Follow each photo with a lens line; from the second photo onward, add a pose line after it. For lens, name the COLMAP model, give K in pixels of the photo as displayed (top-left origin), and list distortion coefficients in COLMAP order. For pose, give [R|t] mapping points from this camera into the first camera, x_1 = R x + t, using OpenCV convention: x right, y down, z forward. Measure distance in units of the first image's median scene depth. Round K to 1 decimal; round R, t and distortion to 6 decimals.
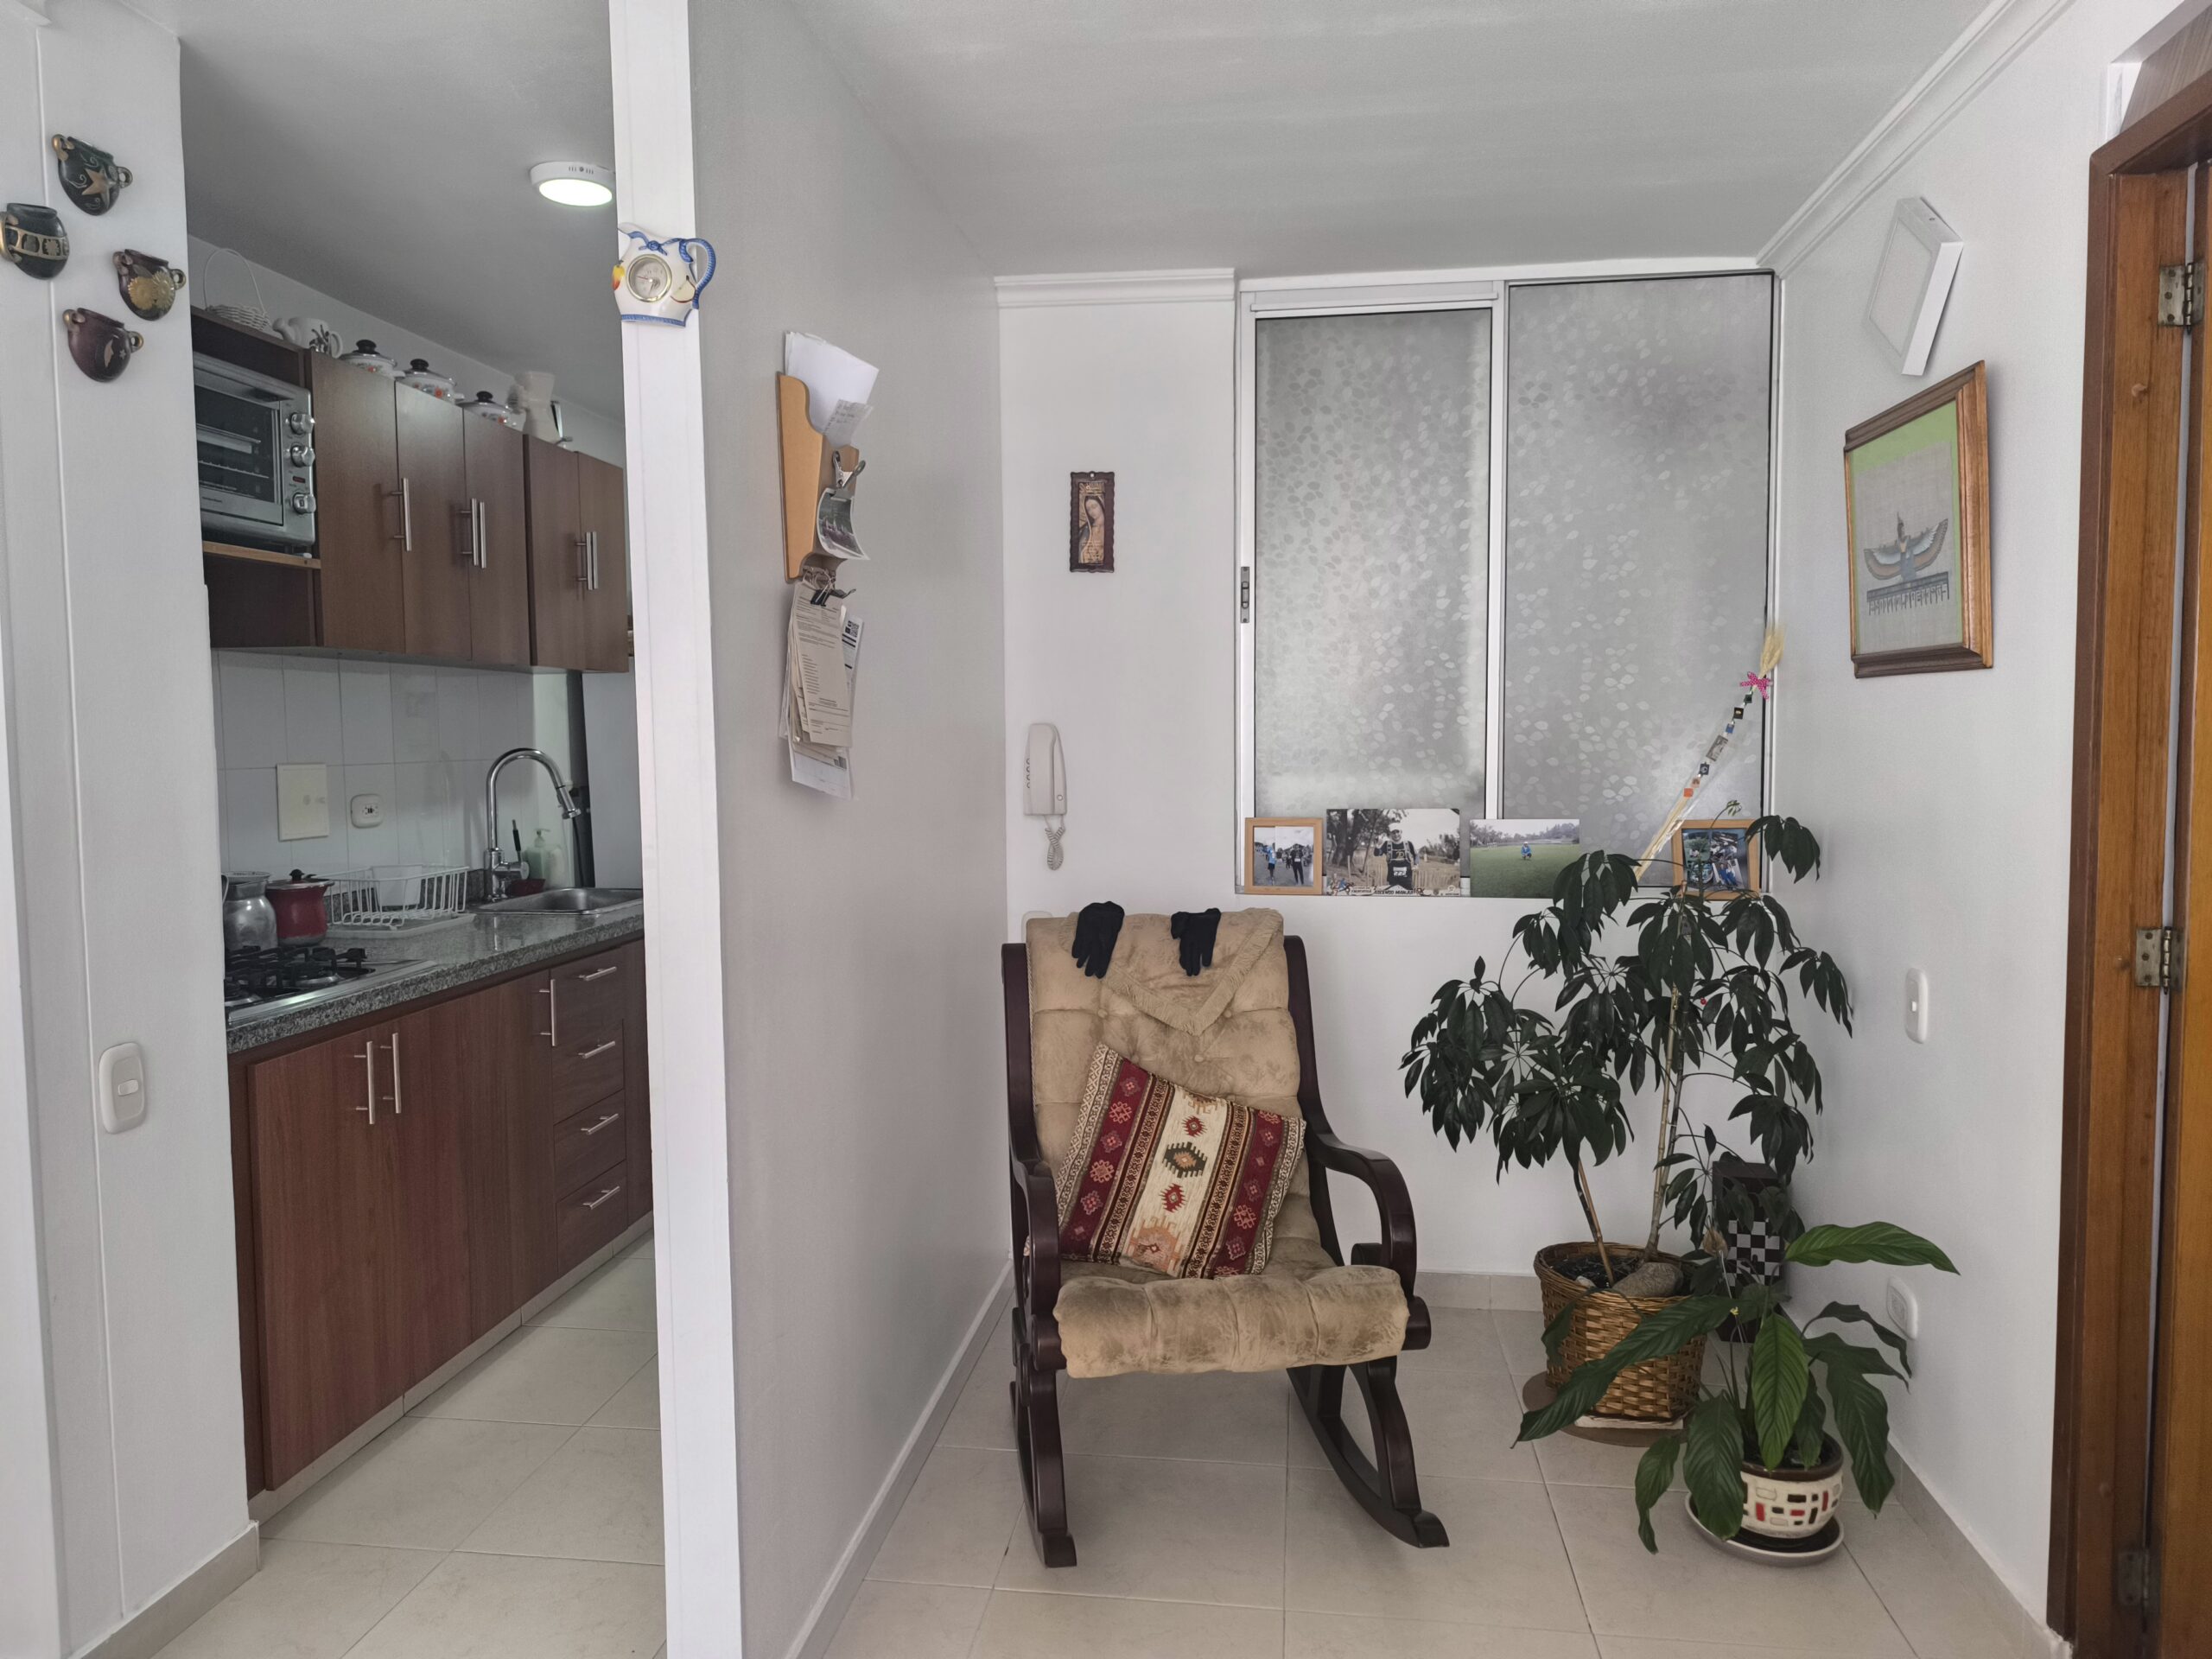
lens RADIAL K [[1519.5, 0, 1106.0], [0, 1519.5, 829.5], [0, 0, 1]] dist [0.008778, -0.003253]
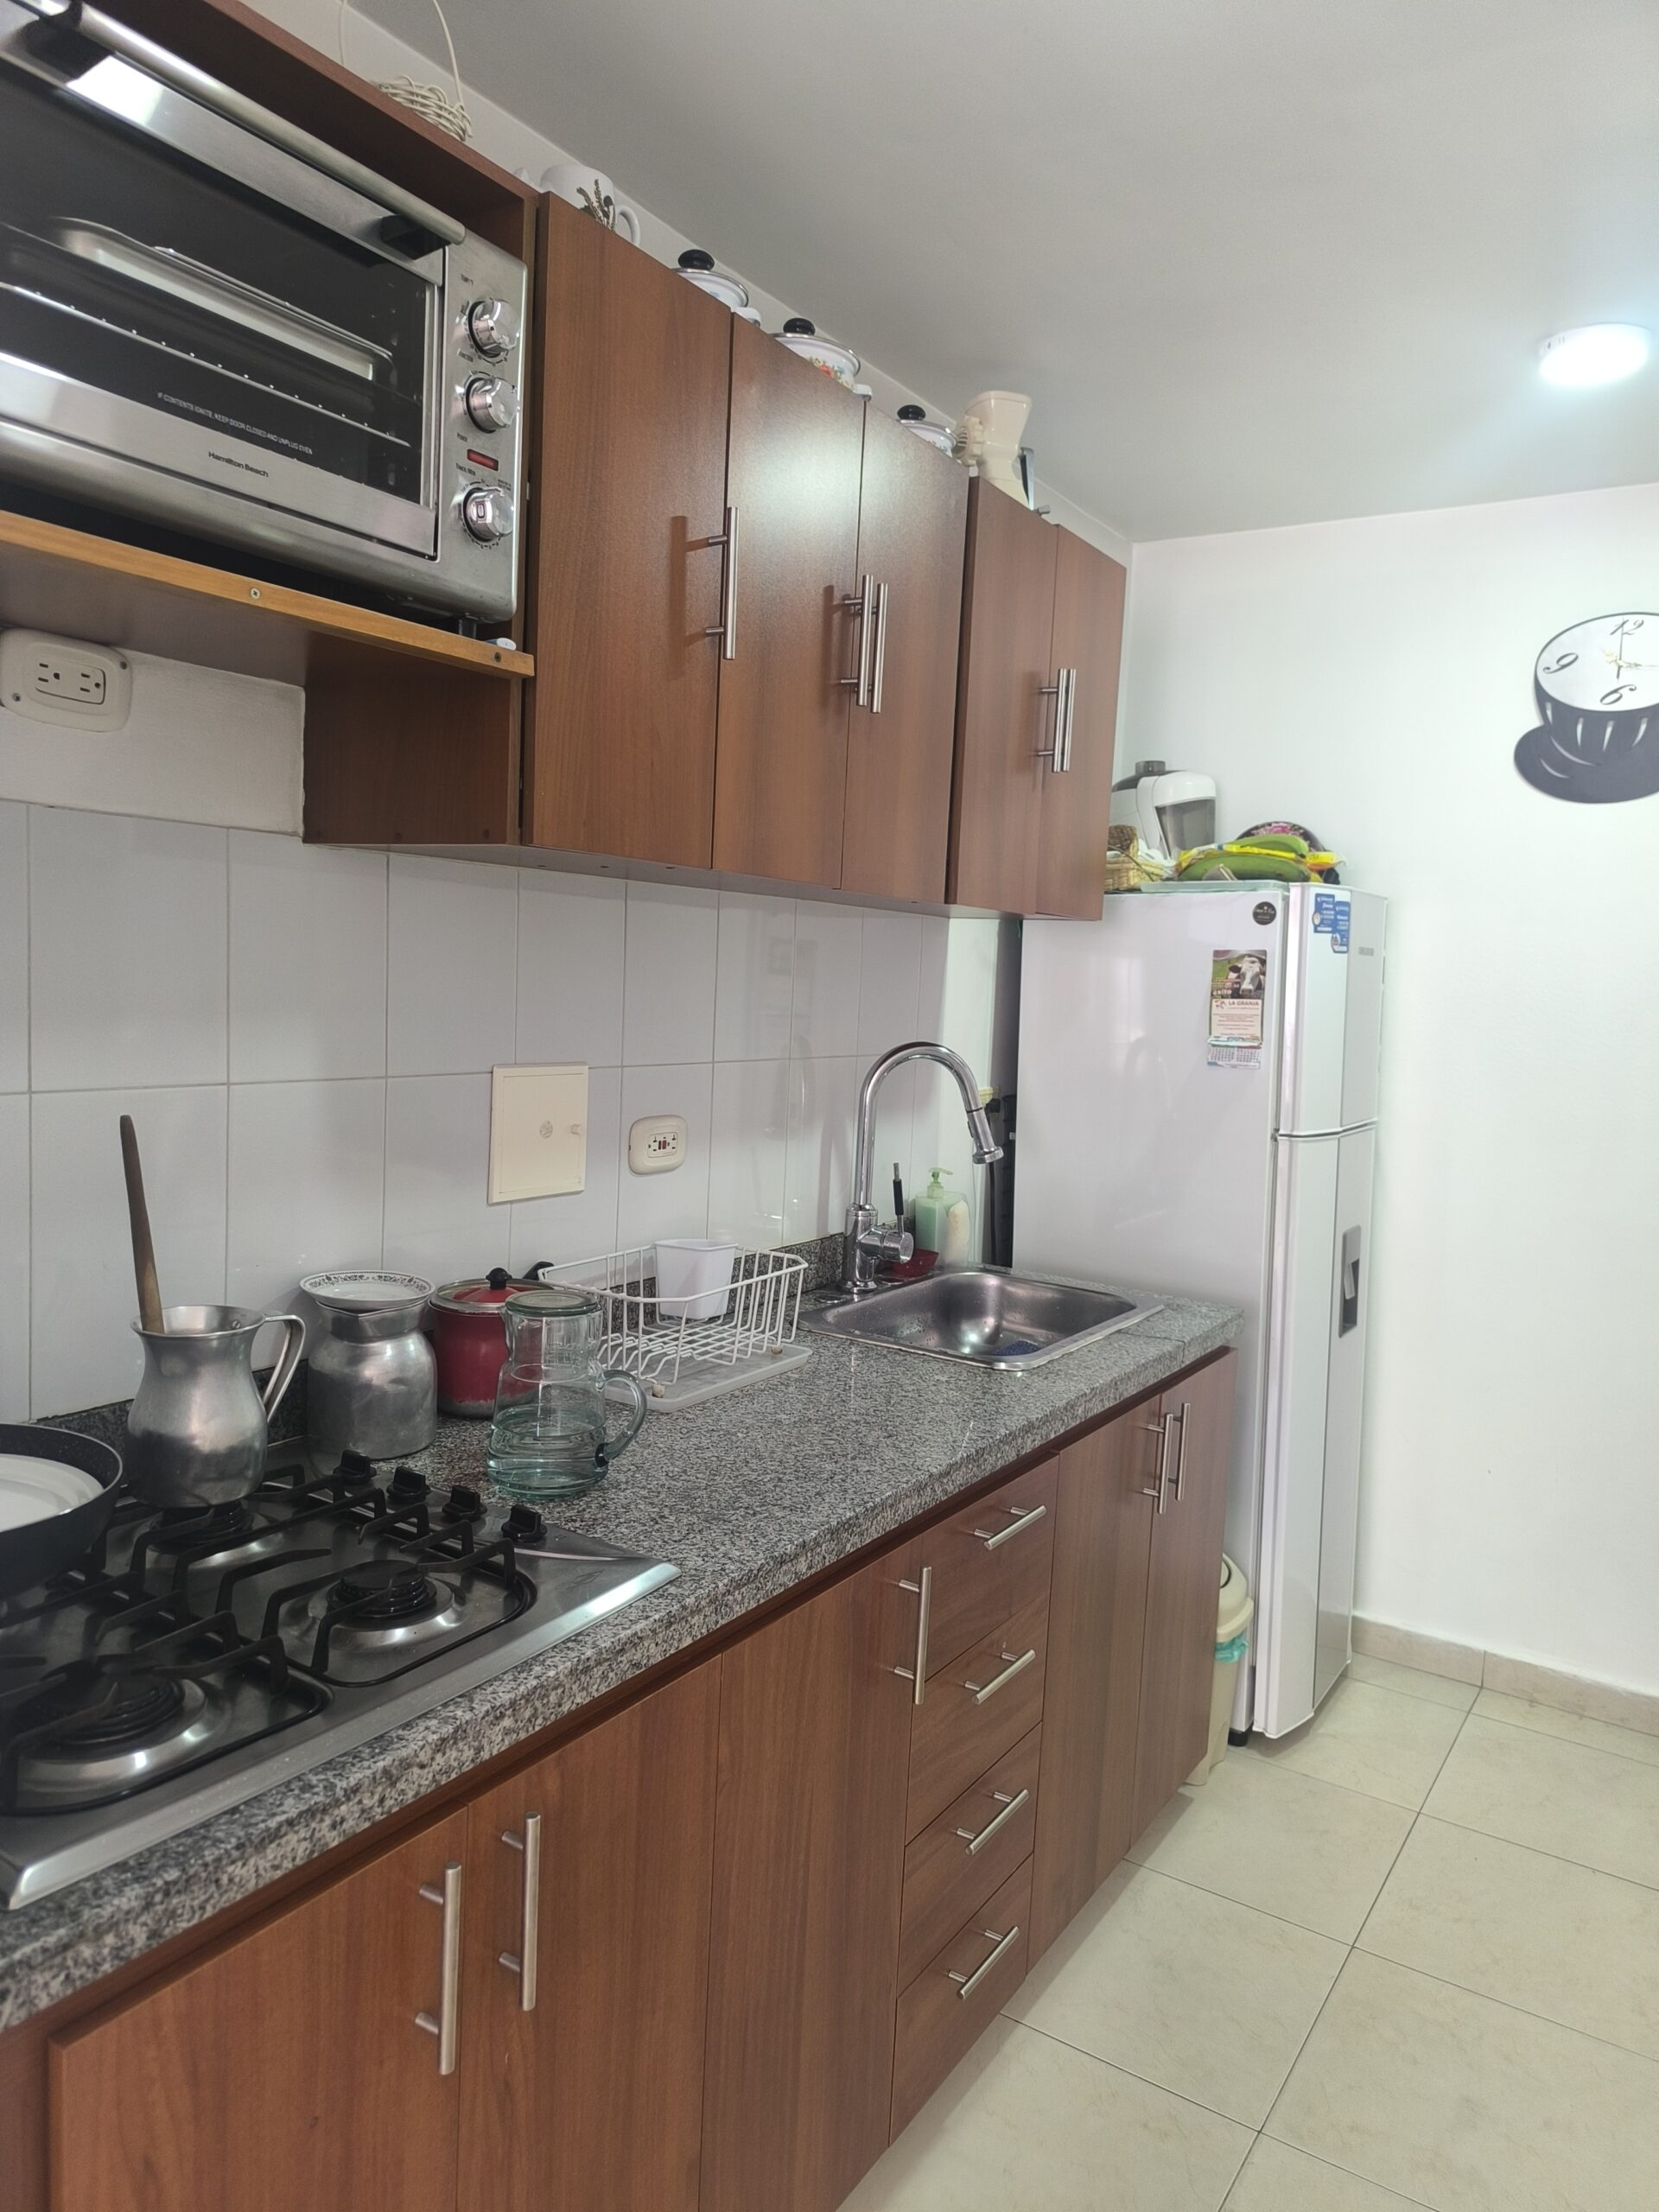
lens RADIAL K [[1519.5, 0, 829.5], [0, 1519.5, 1106.0], [0, 0, 1]] dist [0.008778, -0.003253]
pose [[0.903693, 0.092805, -0.418001, -0.179945], [-0.085529, 0.995680, 0.036154, -0.051318], [0.419551, 0.003079, 0.907727, 0.485695]]
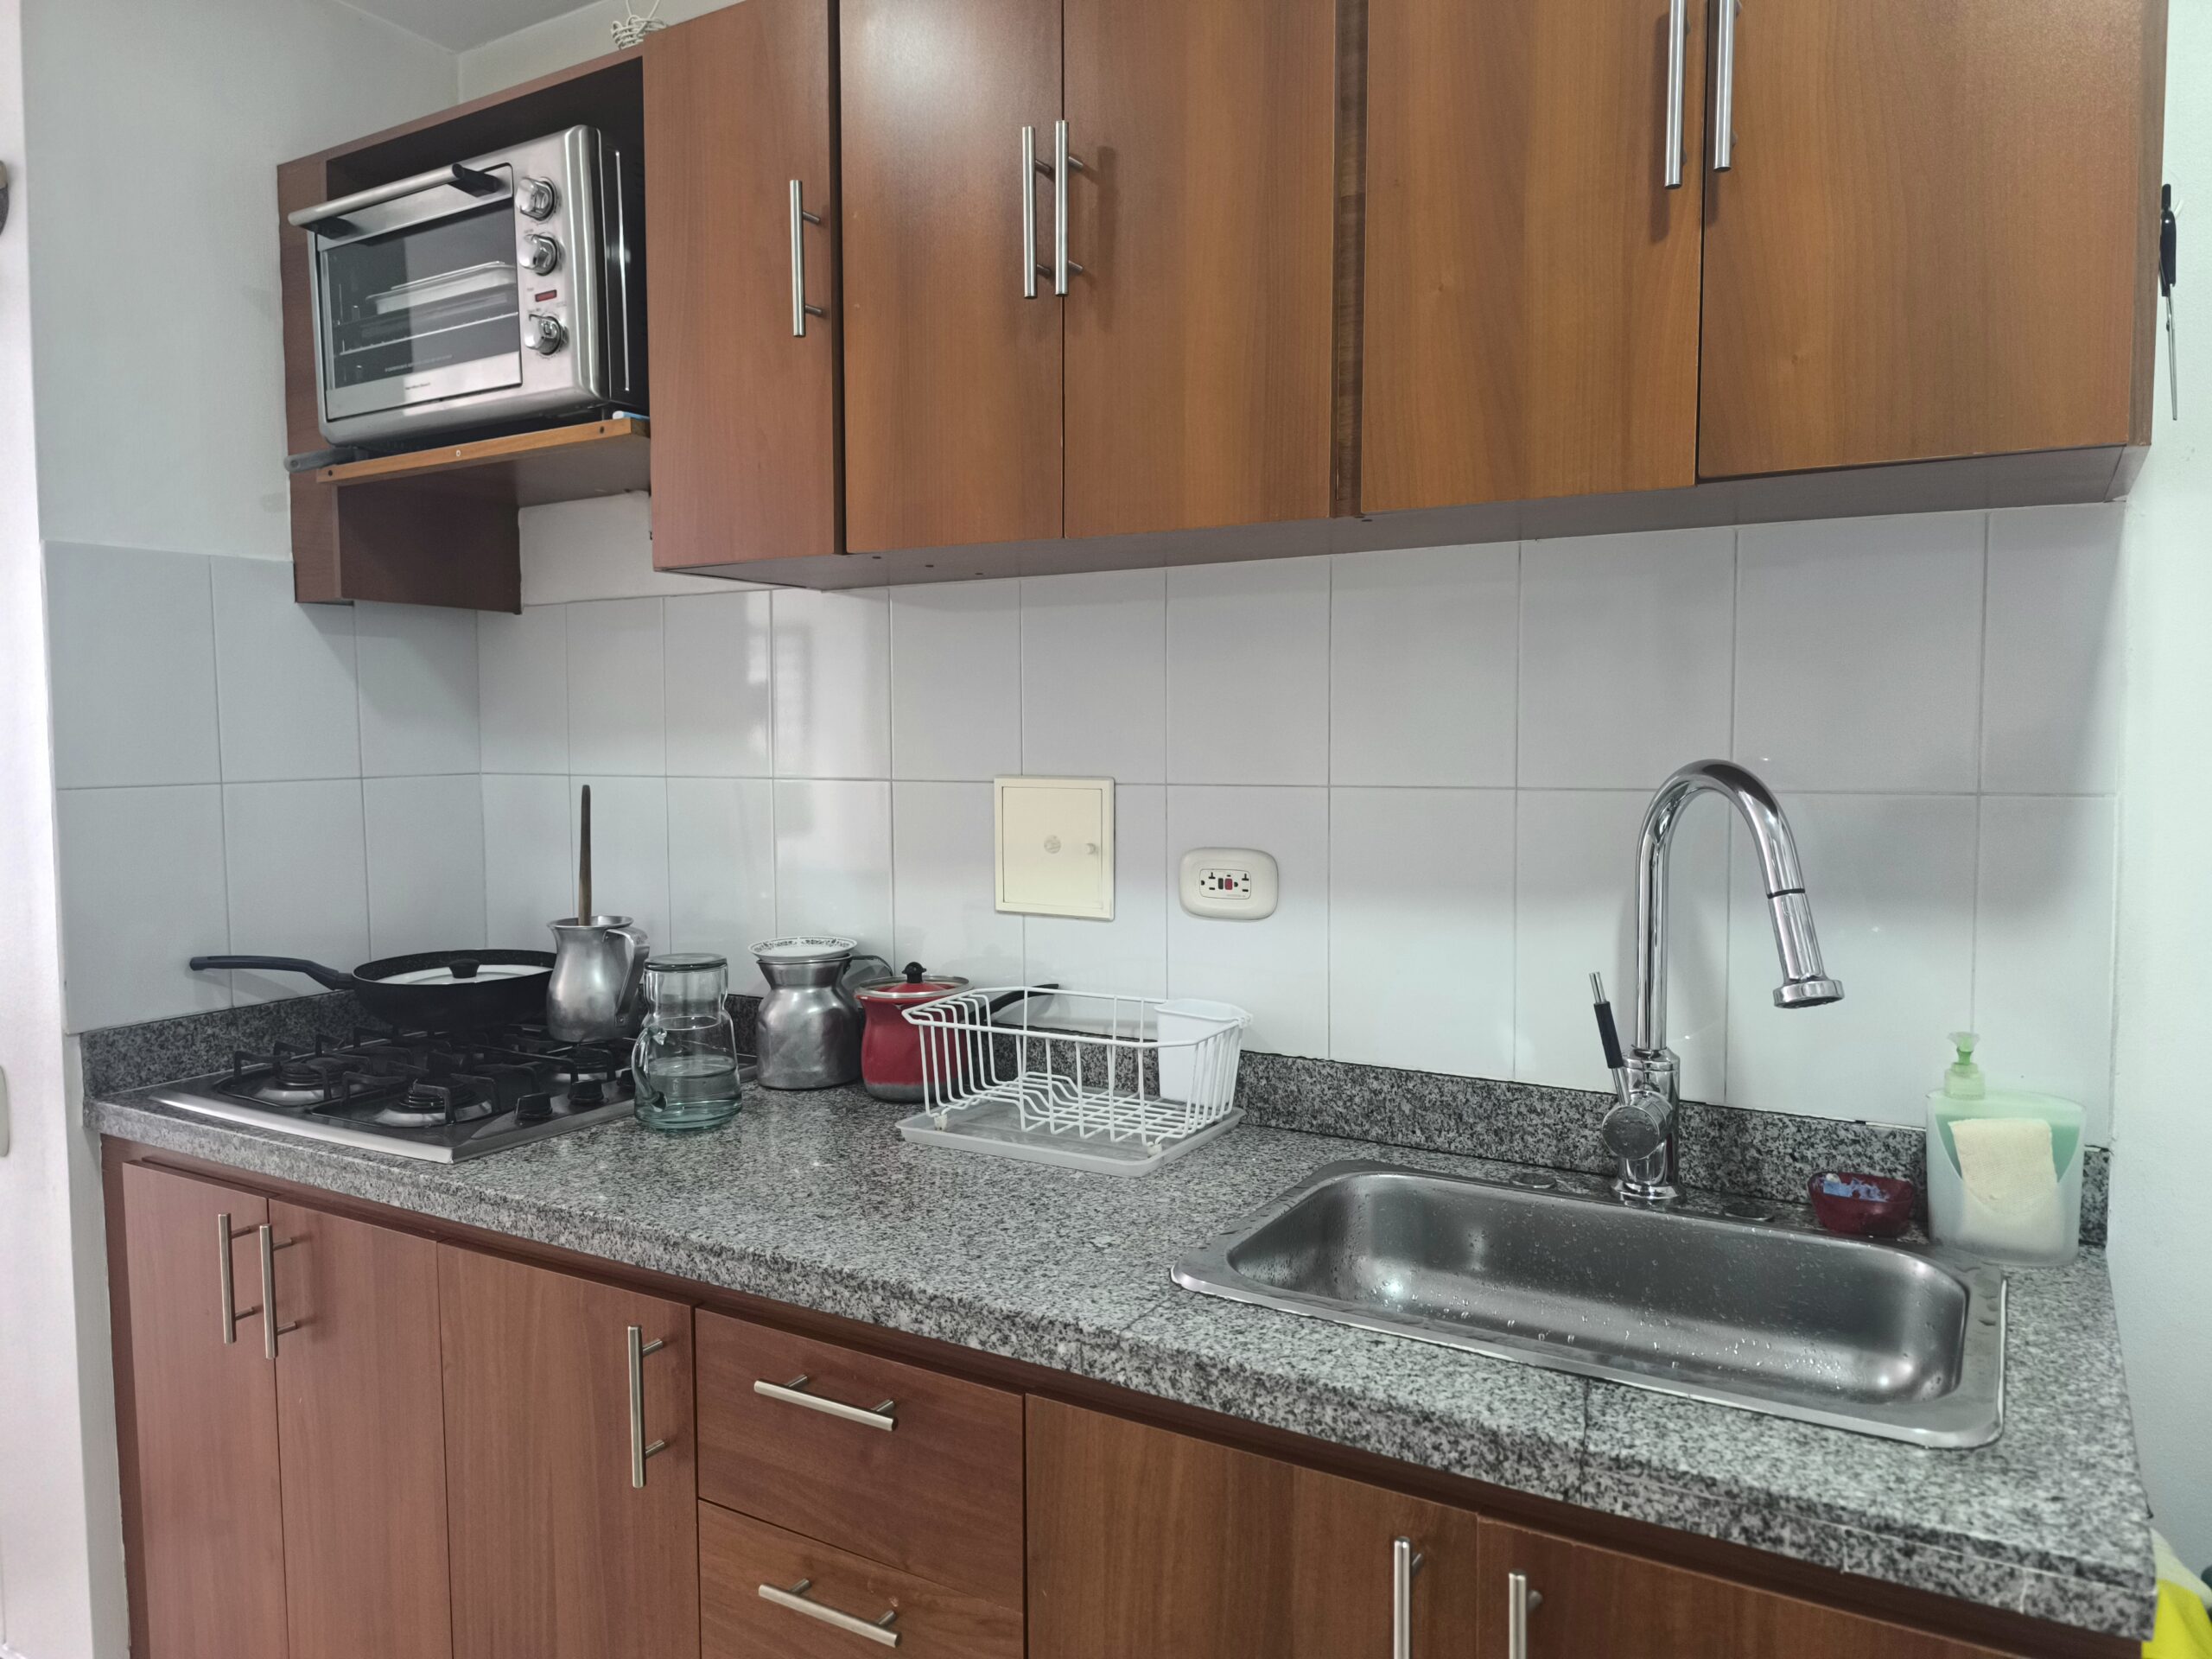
lens RADIAL K [[1519.5, 0, 1106.0], [0, 1519.5, 829.5], [0, 0, 1]] dist [0.008778, -0.003253]
pose [[-0.397200, 0.071388, -0.914951, -0.043779], [-0.050688, 0.993742, 0.099541, -0.070529], [0.916331, 0.085915, -0.391095, 1.103275]]
